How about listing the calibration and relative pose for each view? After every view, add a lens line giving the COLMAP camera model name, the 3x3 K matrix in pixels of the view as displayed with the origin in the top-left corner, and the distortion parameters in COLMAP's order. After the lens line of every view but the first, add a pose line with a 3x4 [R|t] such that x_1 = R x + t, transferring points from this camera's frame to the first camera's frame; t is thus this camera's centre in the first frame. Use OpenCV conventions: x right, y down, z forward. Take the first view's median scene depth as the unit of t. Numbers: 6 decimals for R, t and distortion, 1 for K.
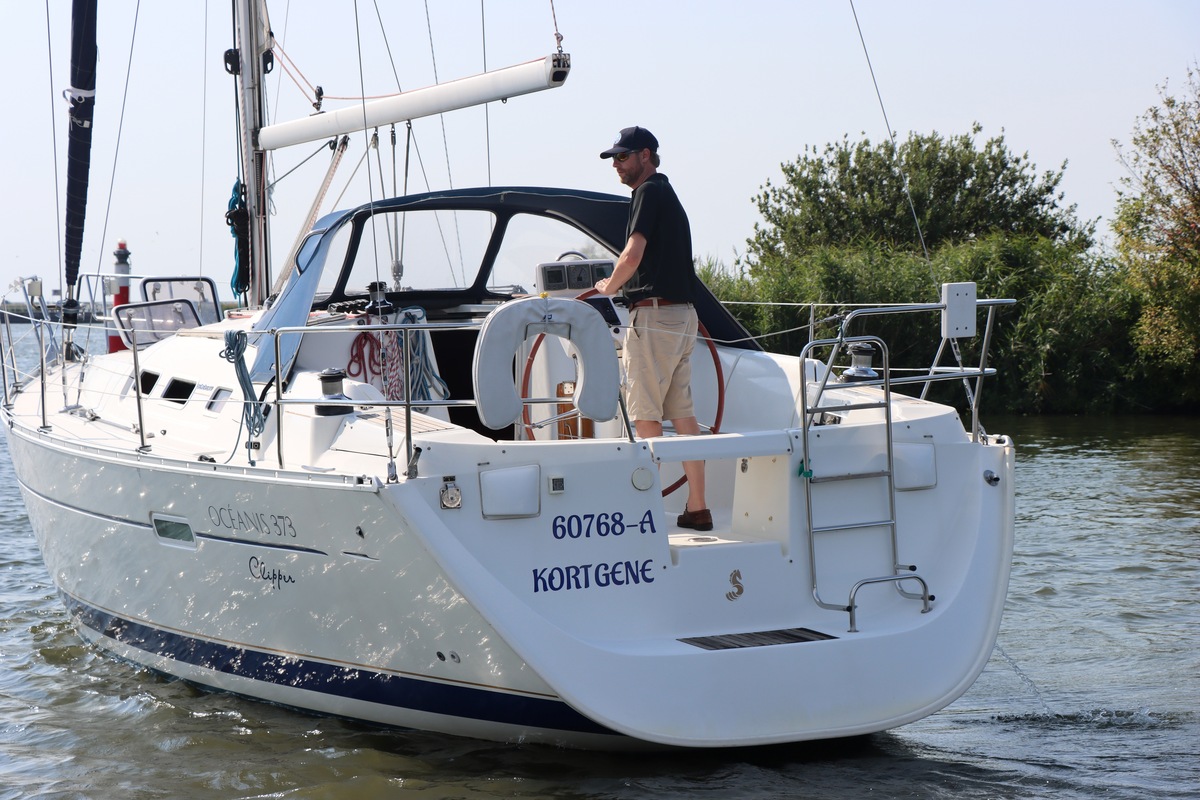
lens RADIAL K [[3119.4, 0, 600.5], [0, 3119.4, 428.9], [0, 0, 1]] dist [0.471568, 0.000000]
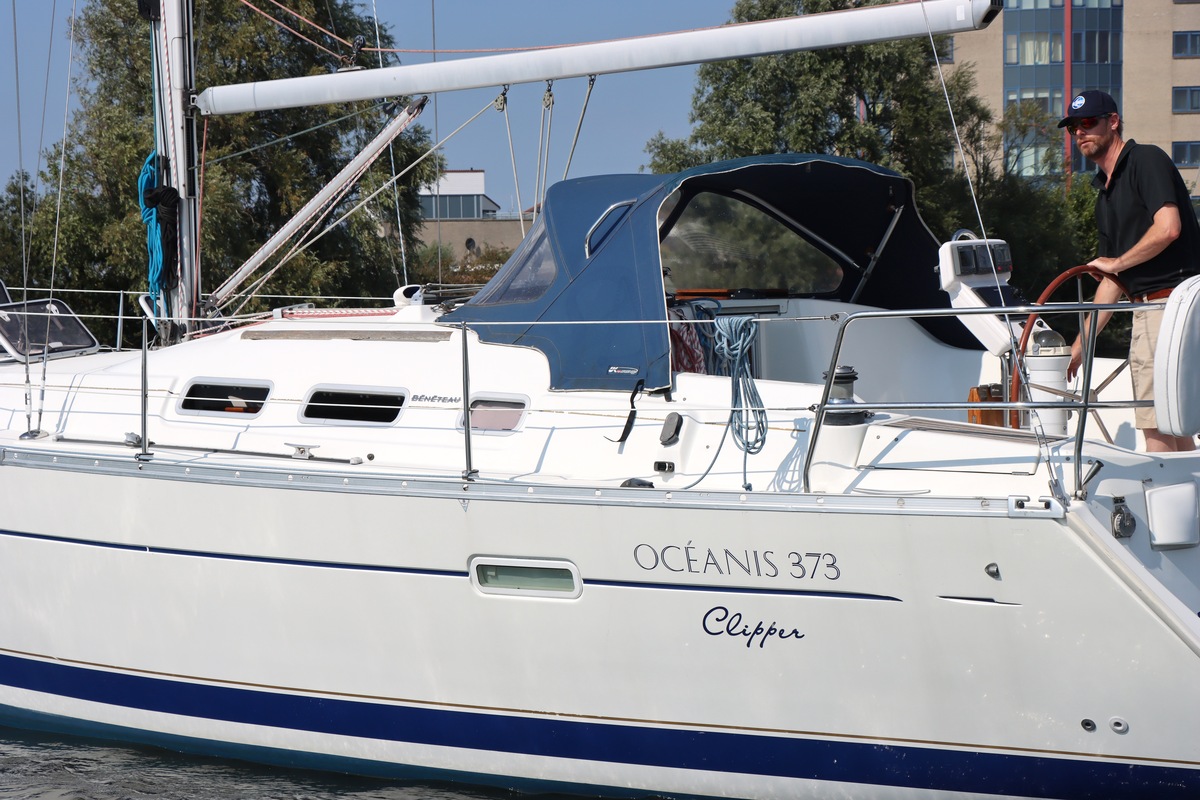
lens RADIAL K [[3119.4, 0, 607.7], [0, 3119.4, 428.7], [0, 0, 1]] dist [0.471568, 0.000000]
pose [[0.905112, -0.000784, 0.425173, -0.493023], [0.010317, 0.999744, -0.020119, 0.012120], [-0.425048, 0.022597, 0.904889, 0.317446]]
